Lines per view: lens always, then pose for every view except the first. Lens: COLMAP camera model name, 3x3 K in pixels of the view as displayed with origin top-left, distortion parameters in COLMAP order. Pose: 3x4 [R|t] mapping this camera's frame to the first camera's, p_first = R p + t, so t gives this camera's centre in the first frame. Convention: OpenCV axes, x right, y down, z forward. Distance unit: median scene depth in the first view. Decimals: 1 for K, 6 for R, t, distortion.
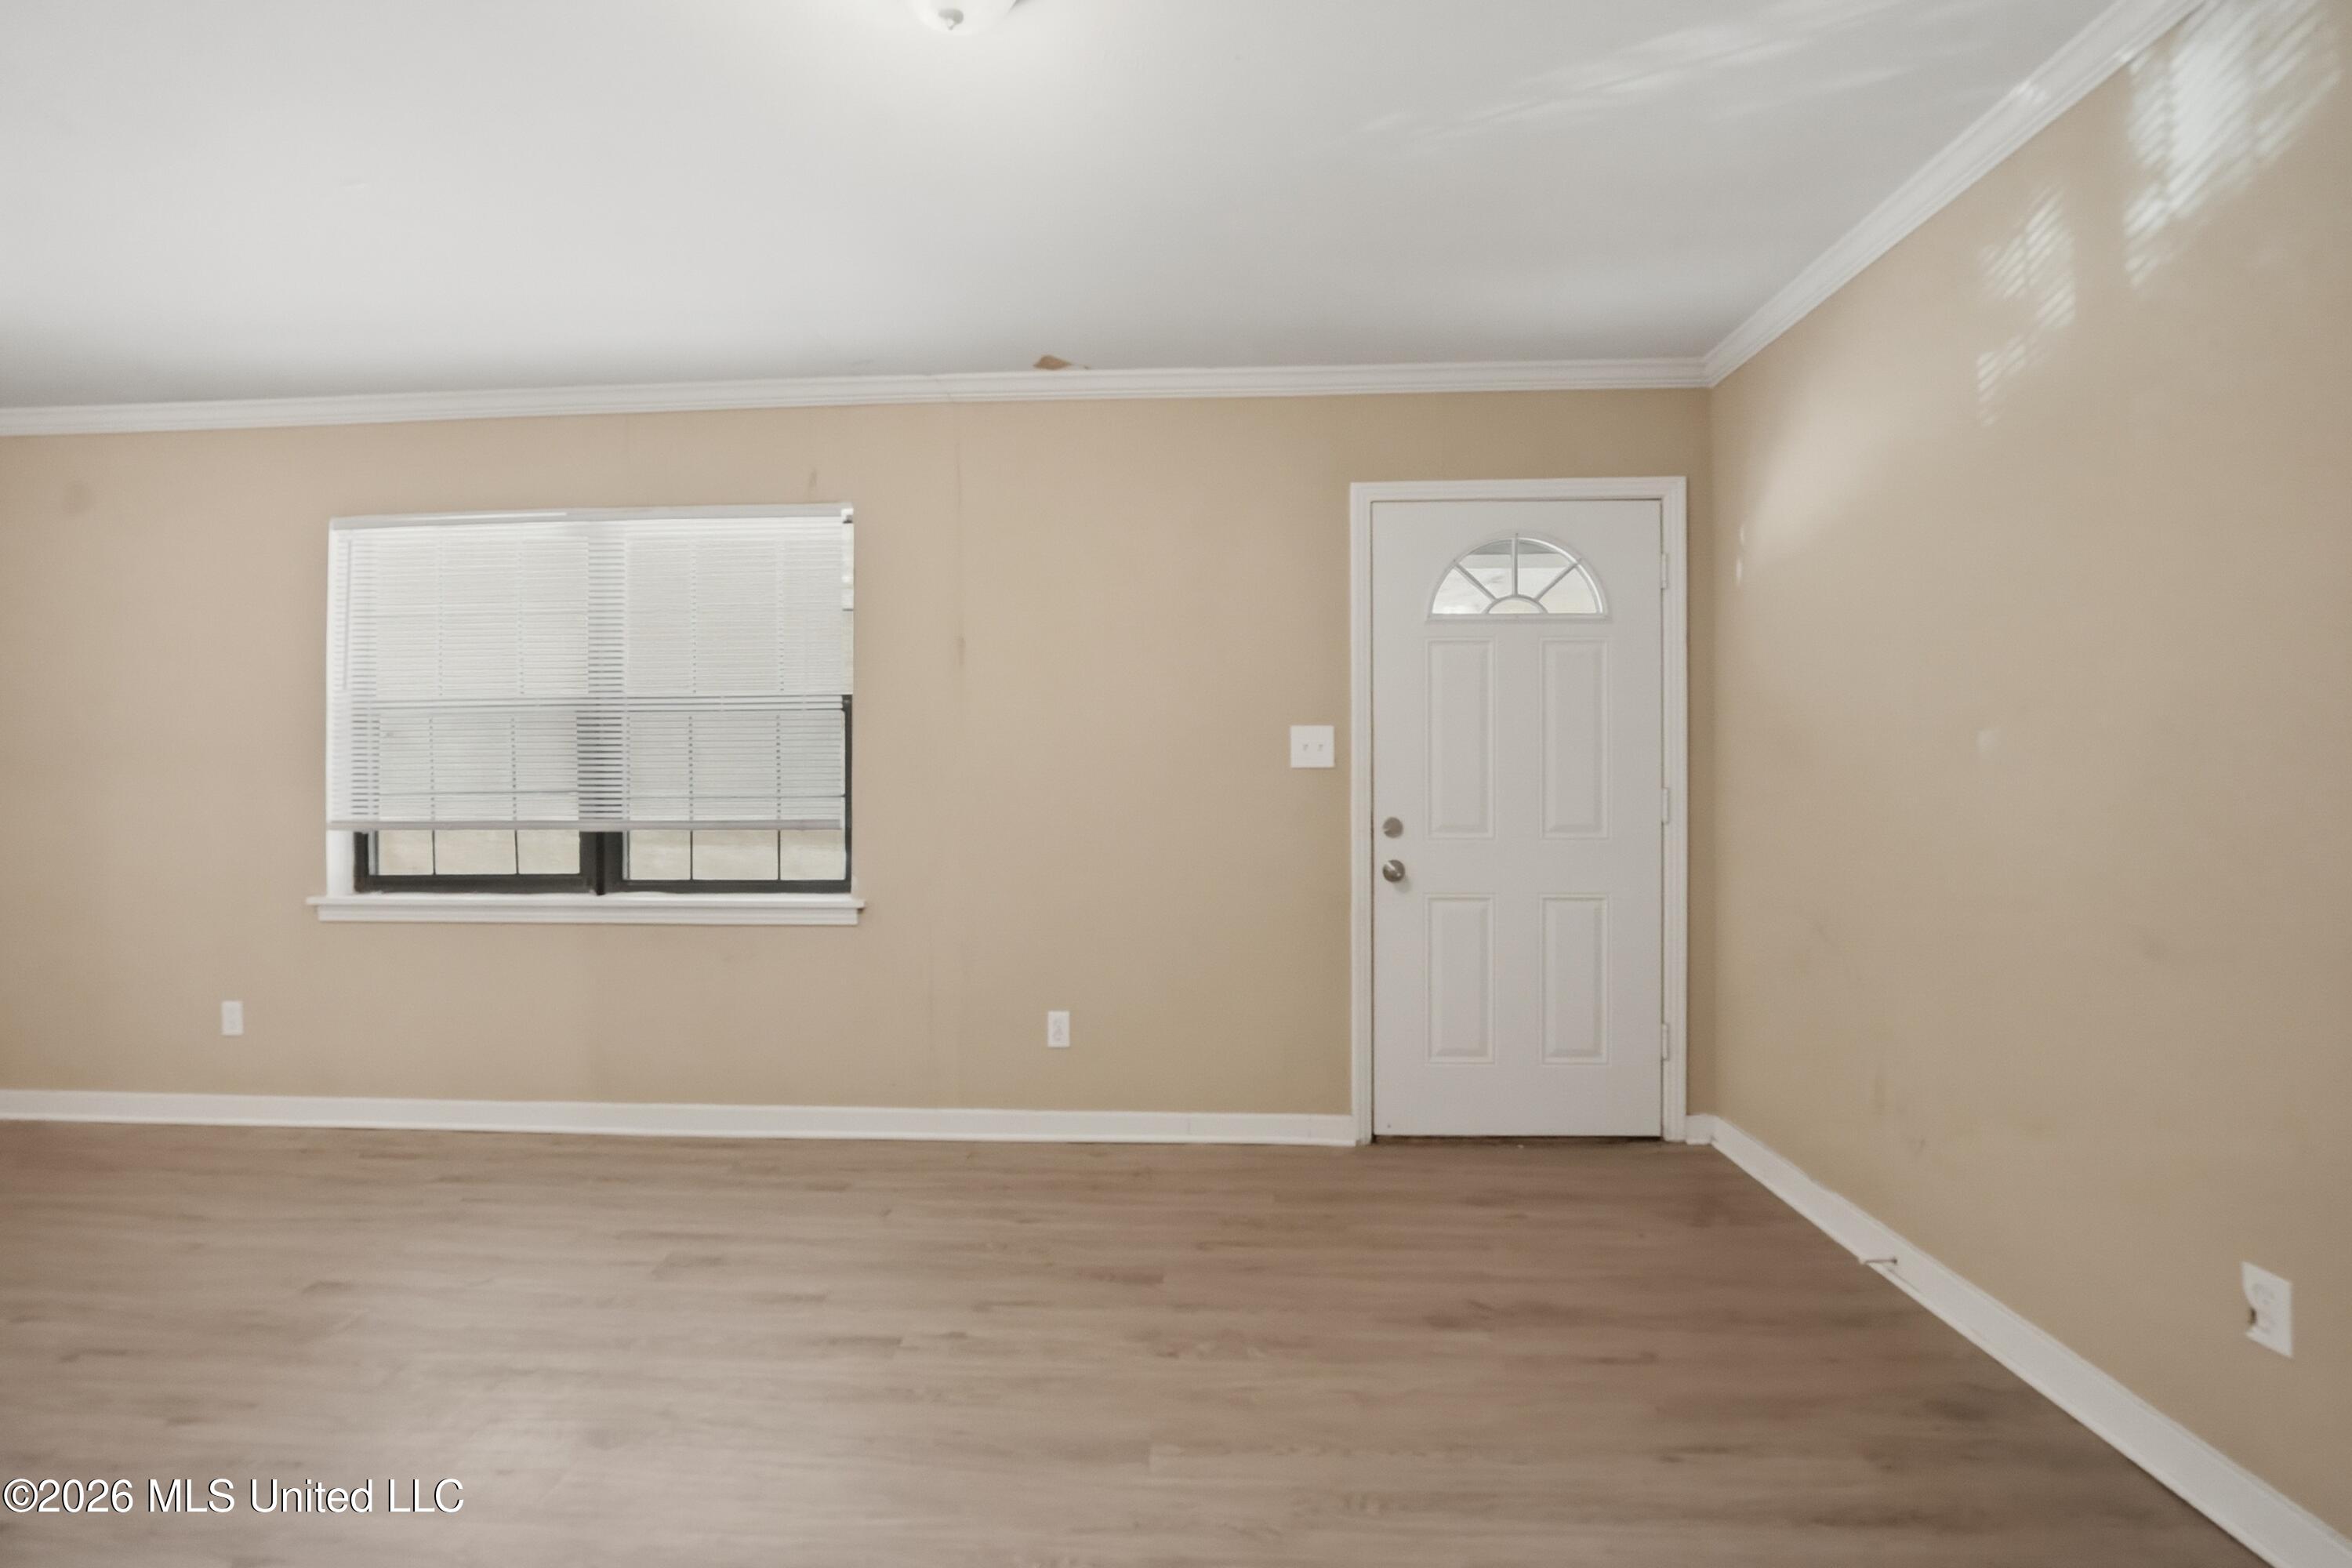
lens RADIAL K [[1013.8, 0, 1164.1], [0, 1013.8, 766.9], [0, 0, 1]] dist [-0.019445, 0.000343]
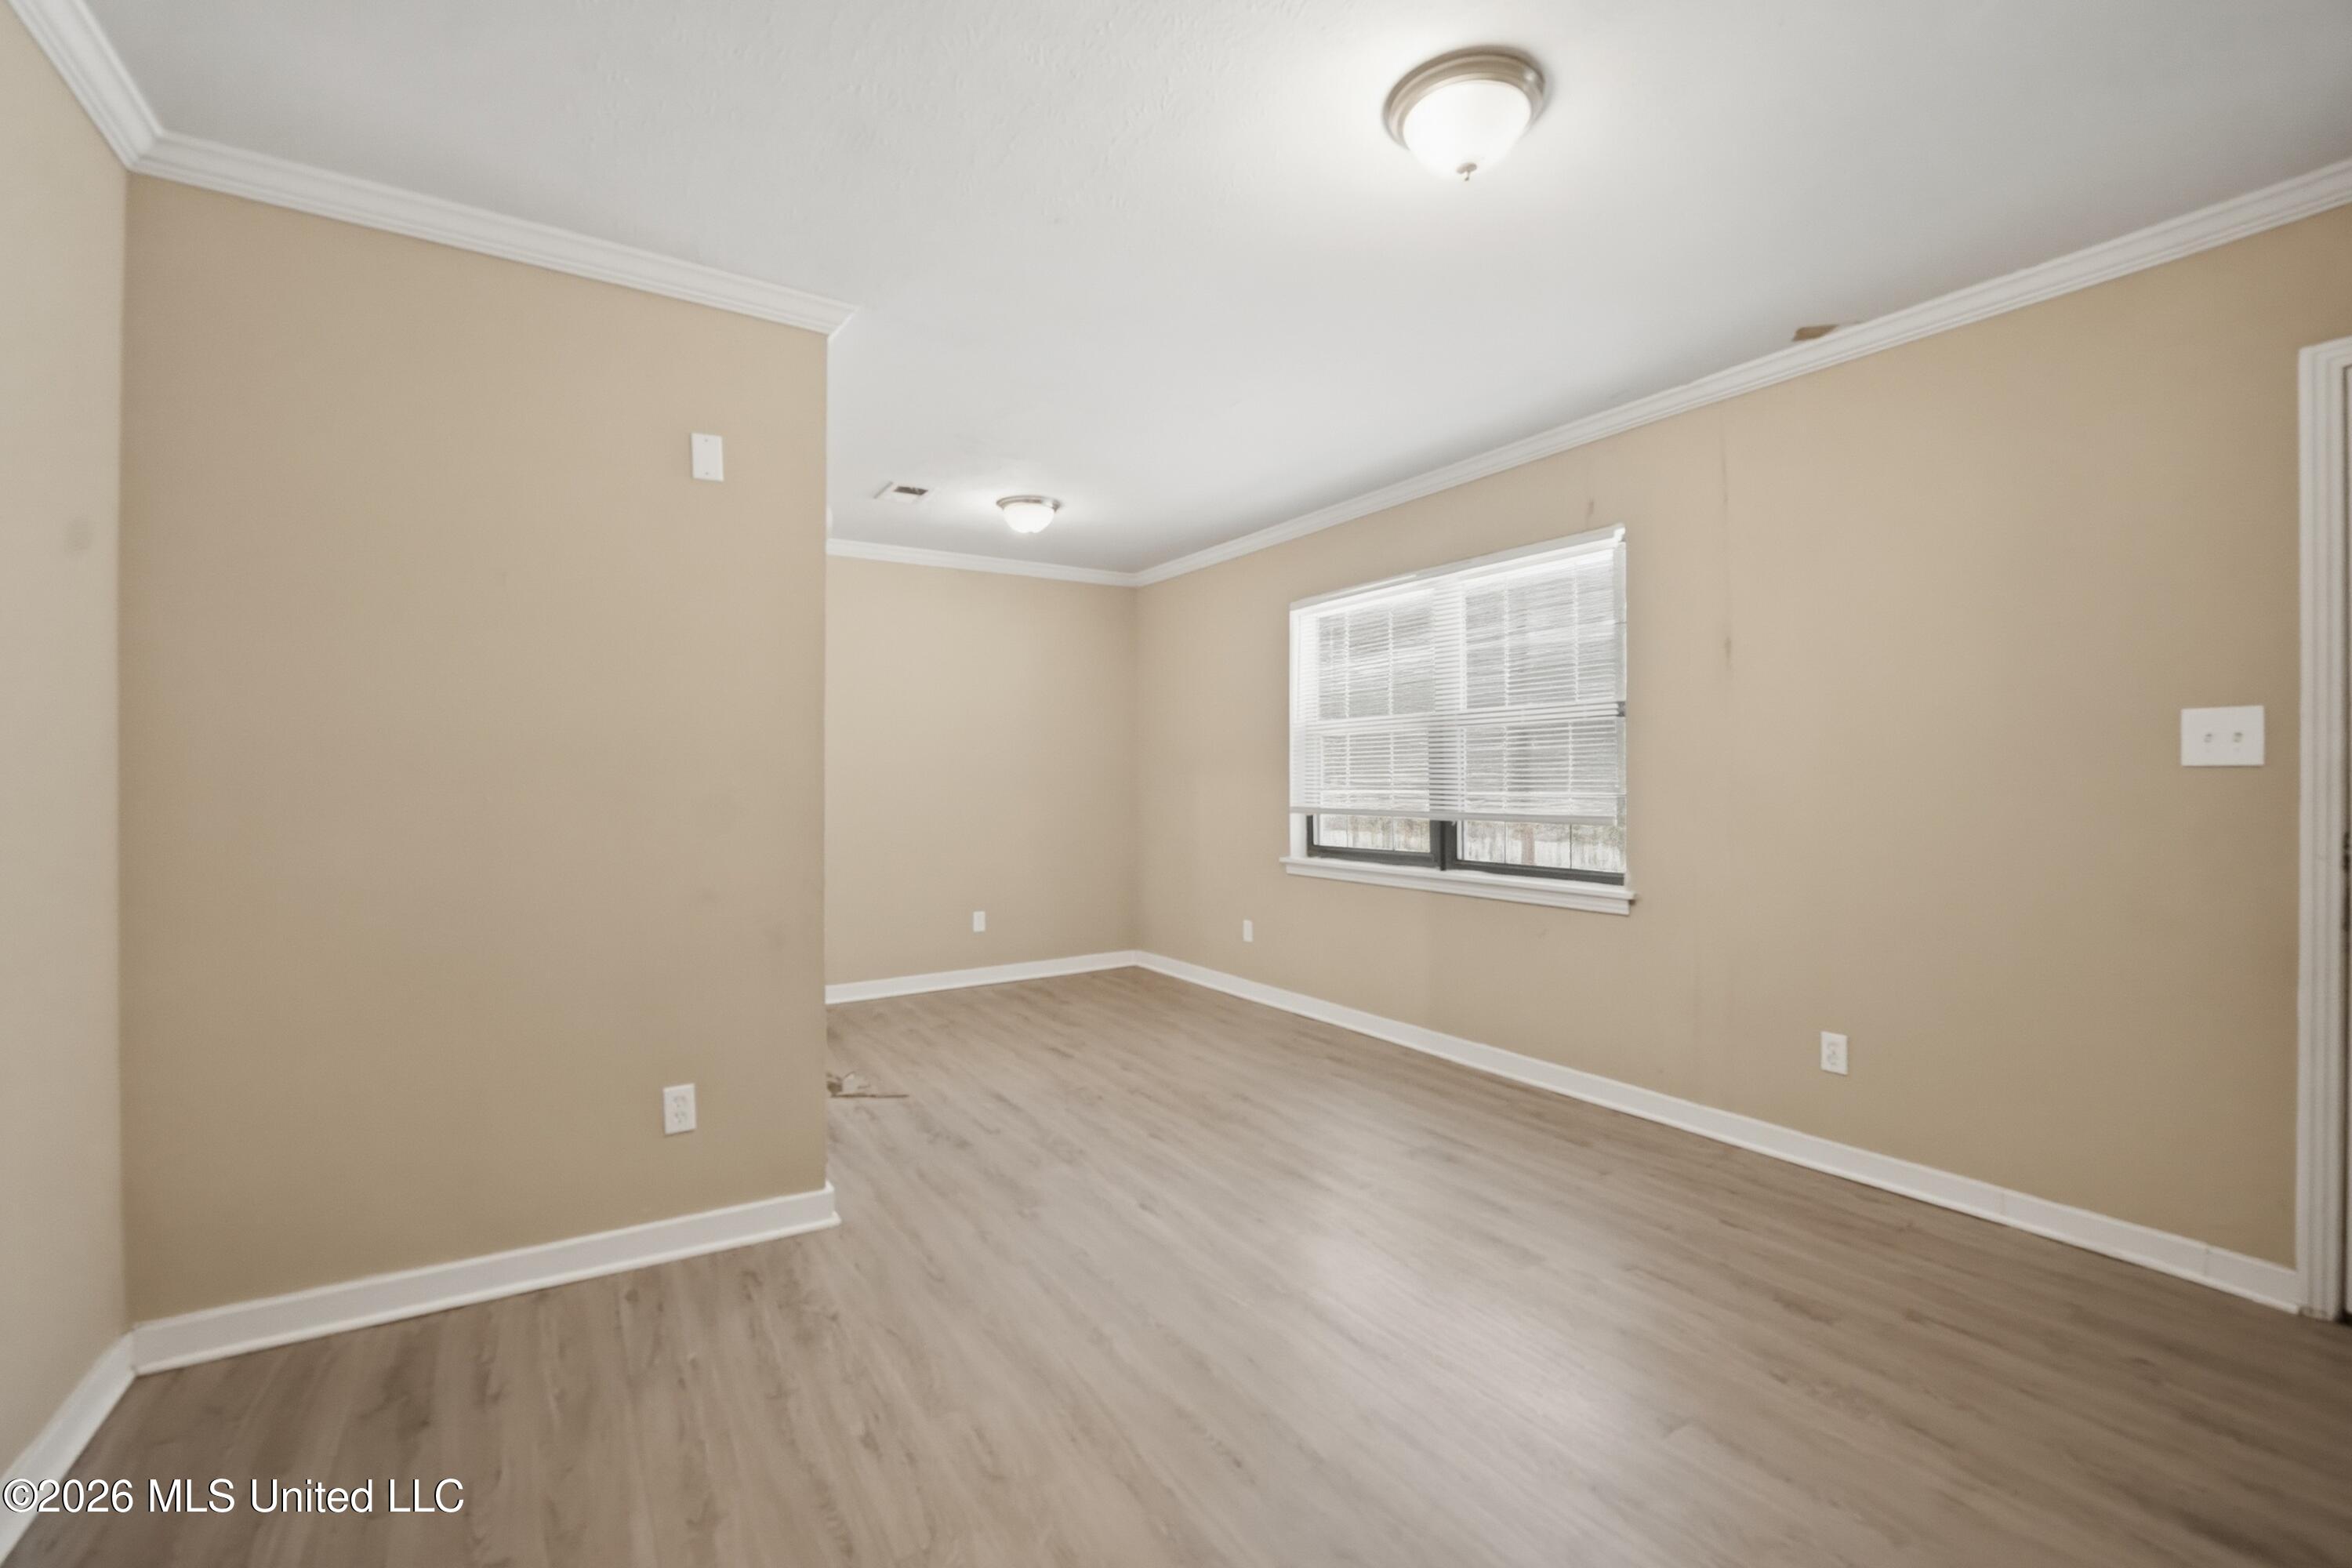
lens RADIAL K [[993.5, 0, 1164.7], [0, 993.5, 775.8], [0, 0, 1]] dist [-0.003168, -0.000328]
pose [[0.581546, -0.000378, -0.813514, 0.280402], [0.007898, 0.999955, 0.005181, -0.001672], [0.813476, -0.009439, 0.581523, -0.015736]]
